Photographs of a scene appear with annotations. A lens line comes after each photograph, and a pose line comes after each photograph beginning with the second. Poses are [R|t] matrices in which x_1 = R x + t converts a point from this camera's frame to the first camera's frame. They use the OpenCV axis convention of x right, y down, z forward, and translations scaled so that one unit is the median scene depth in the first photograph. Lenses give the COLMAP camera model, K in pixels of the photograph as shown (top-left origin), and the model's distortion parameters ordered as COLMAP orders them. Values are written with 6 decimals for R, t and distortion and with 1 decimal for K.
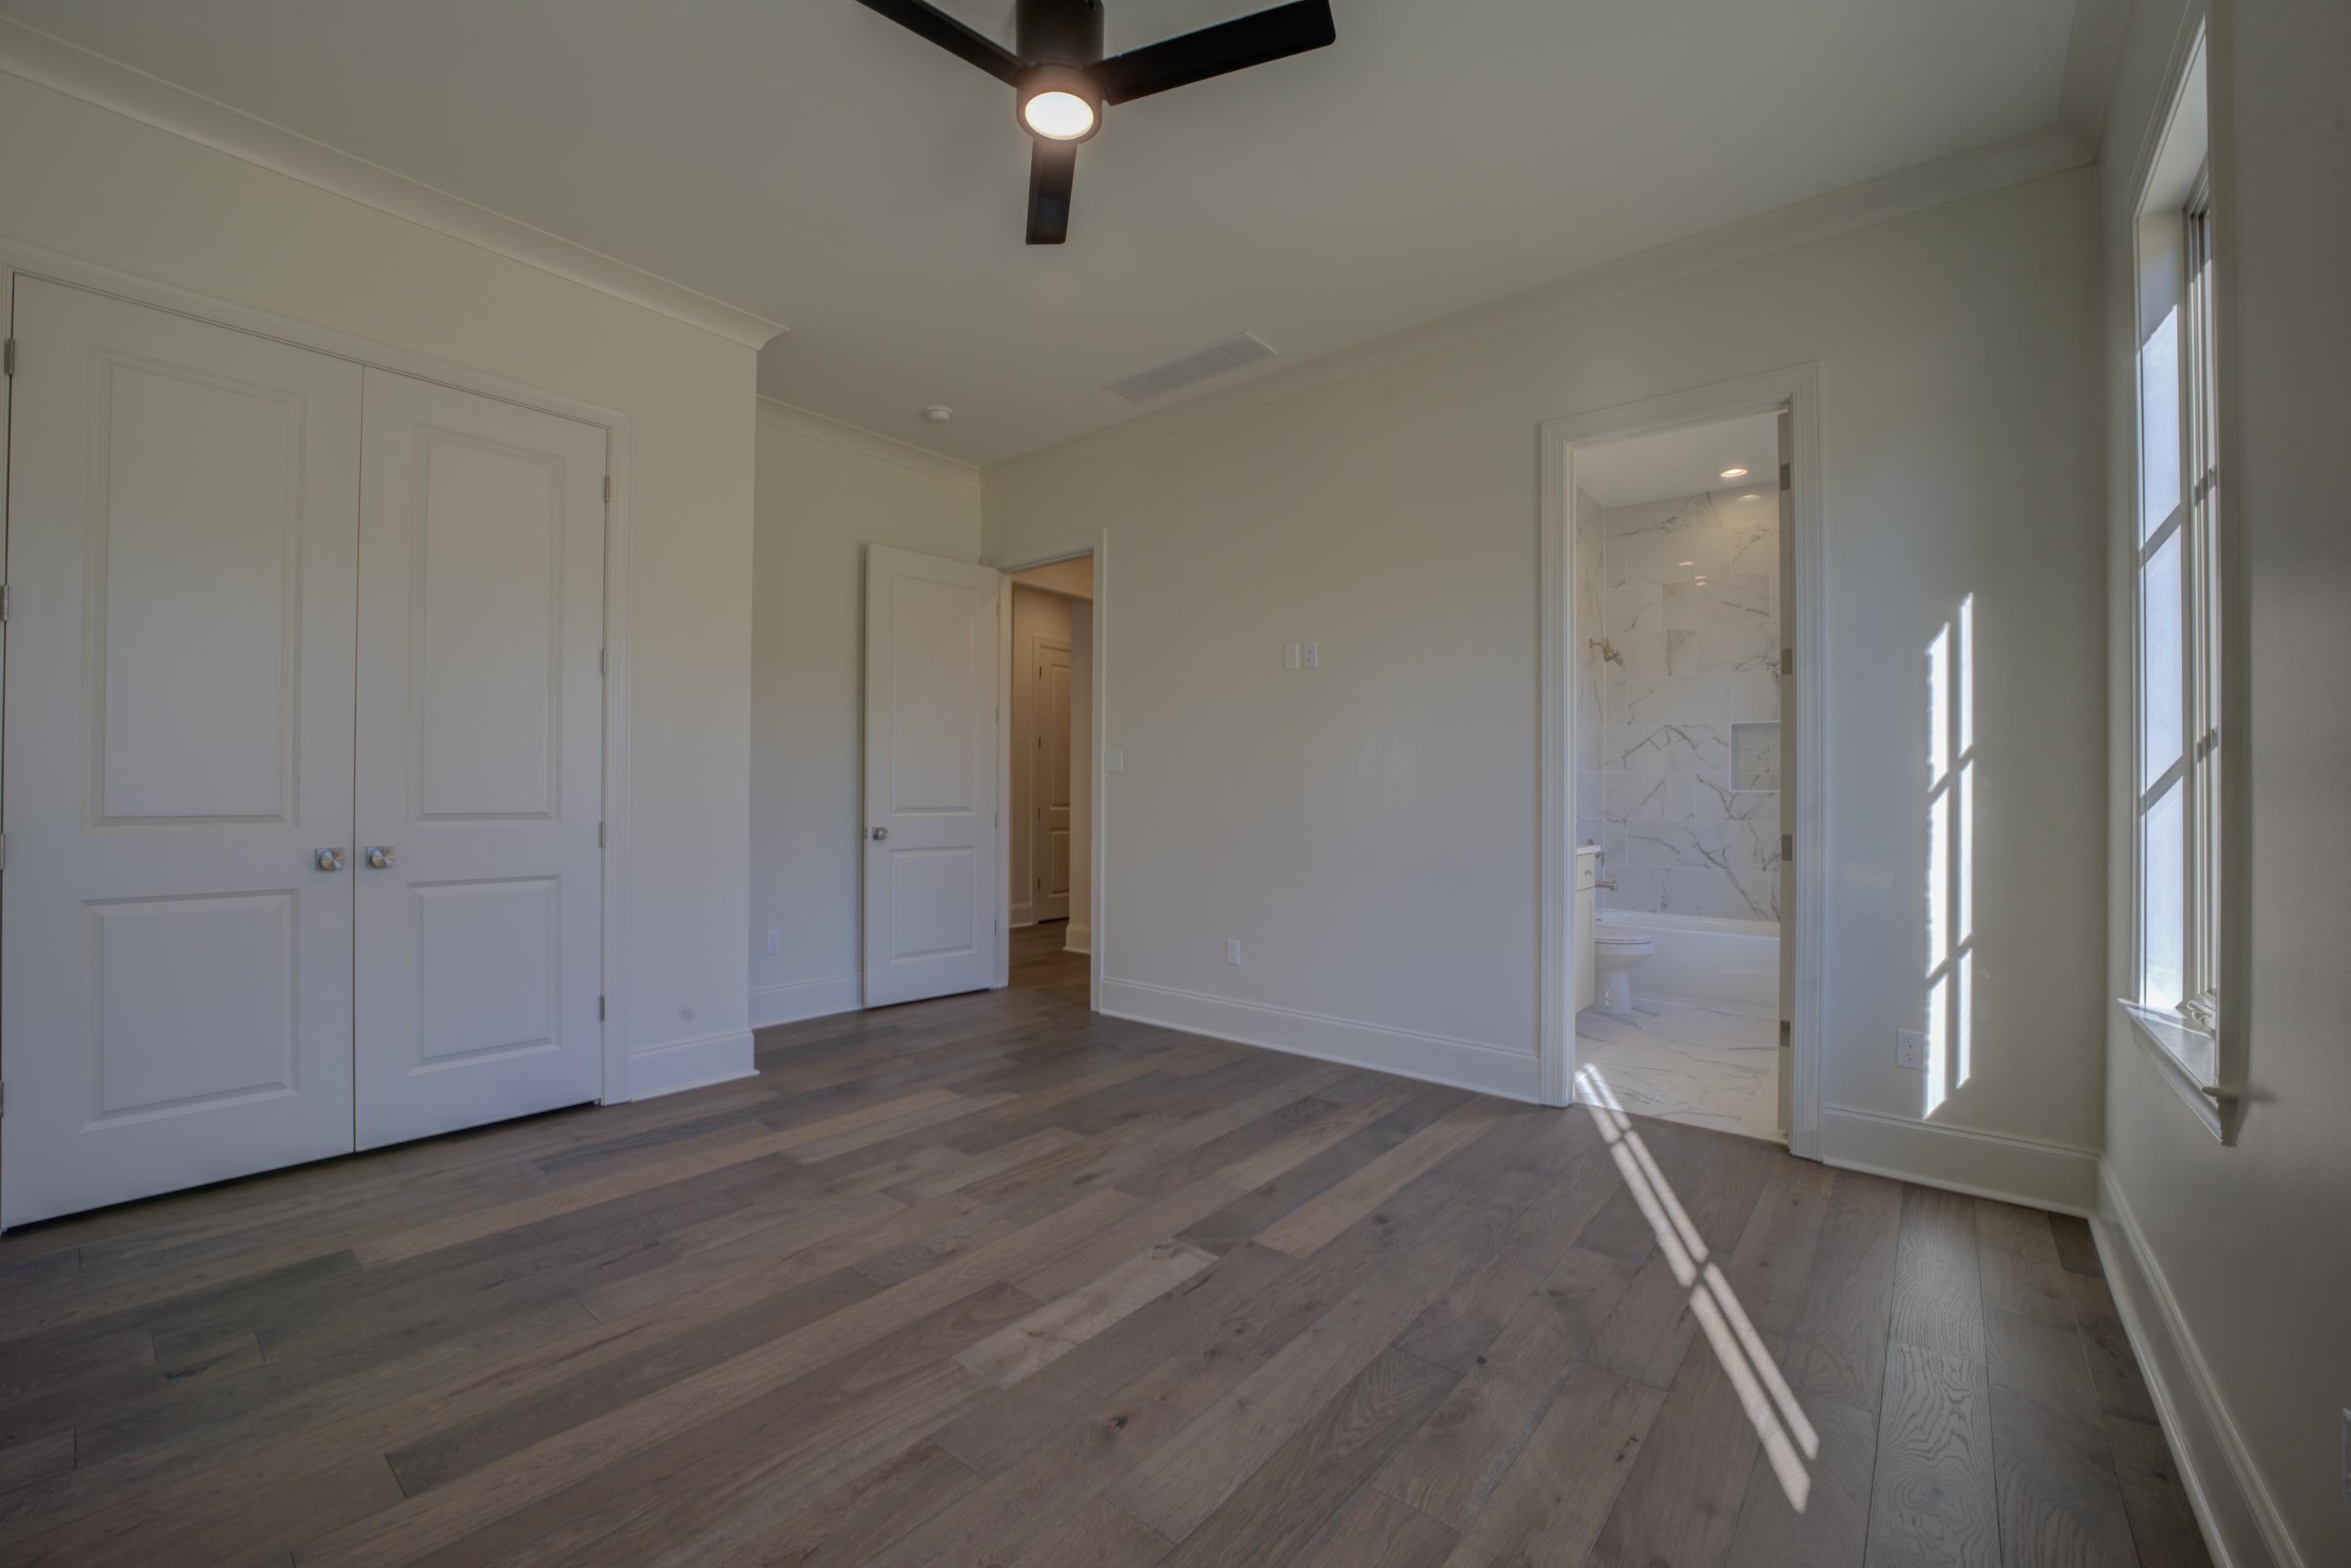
lens RADIAL K [[945.5, 0, 1187.4], [0, 945.5, 791.5], [0, 0, 1]] dist [-0.024790, 0.001473]
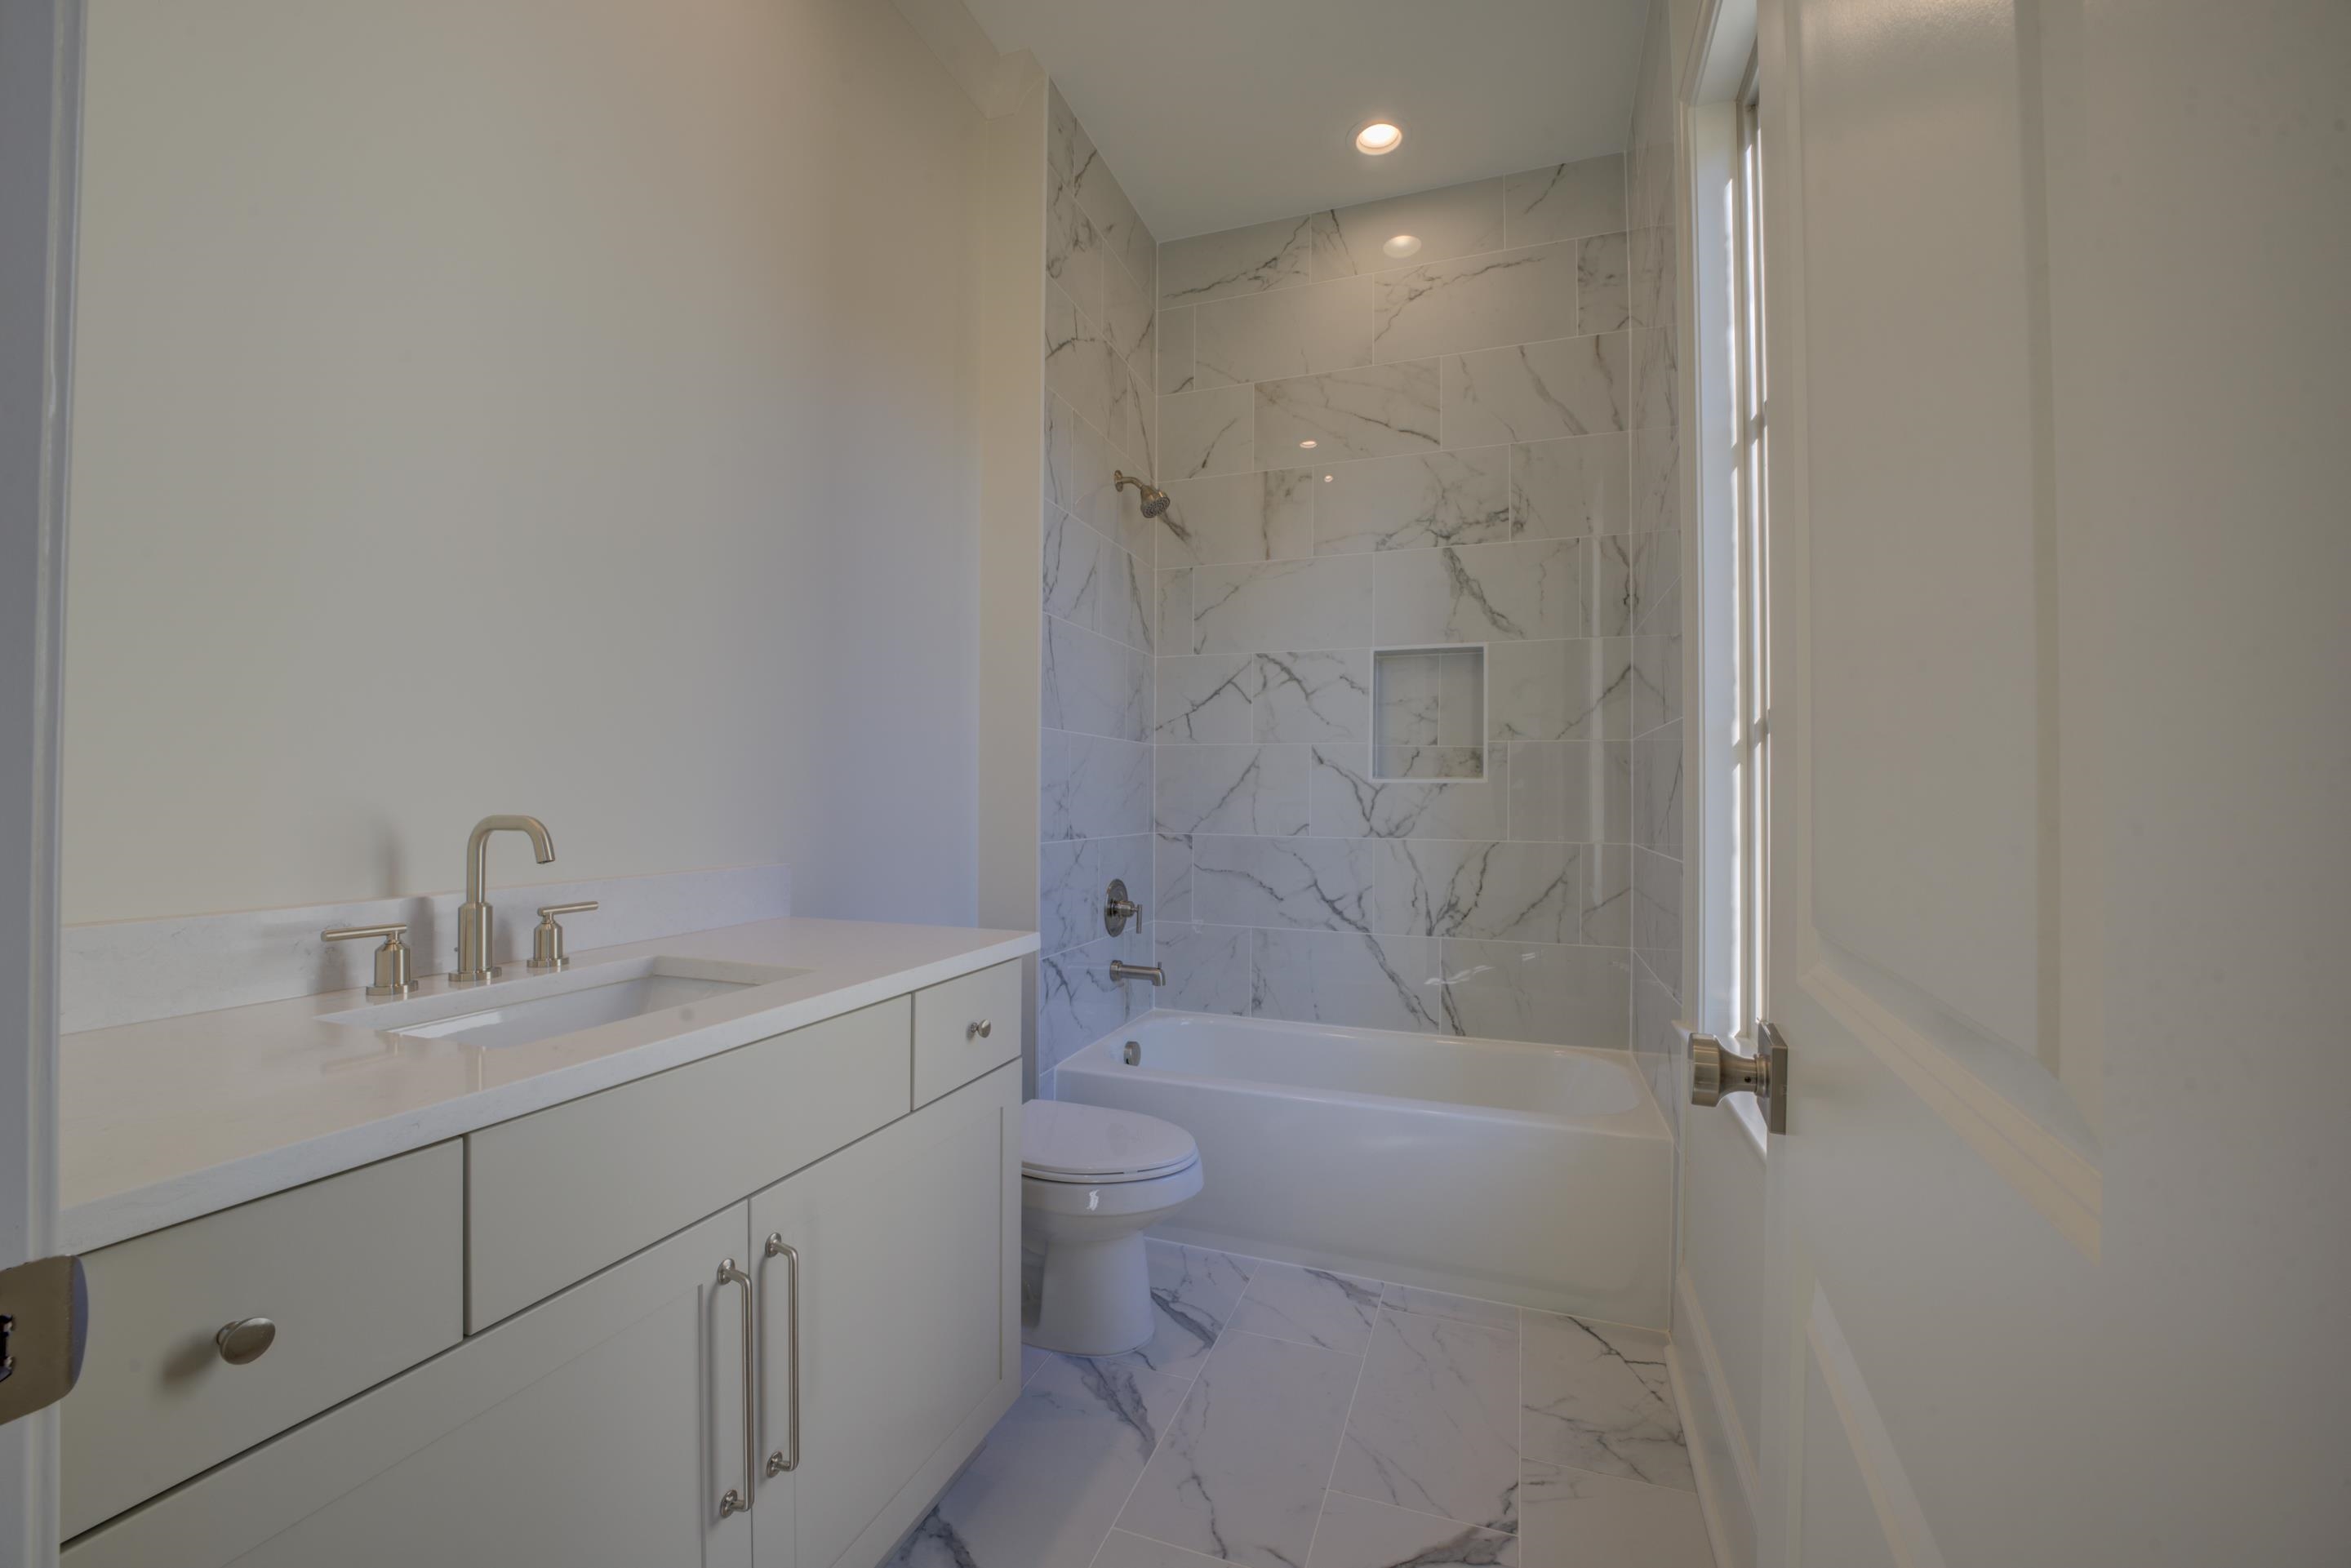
lens RADIAL K [[945.5, 0, 1170.9], [0, 945.5, 785.2], [0, 0, 1]] dist [-0.024790, 0.001473]
pose [[0.946977, -0.001189, 0.321299, 0.300964], [0.000419, 0.999997, 0.002465, 0.000813], [-0.321300, -0.002199, 0.946975, 0.531778]]
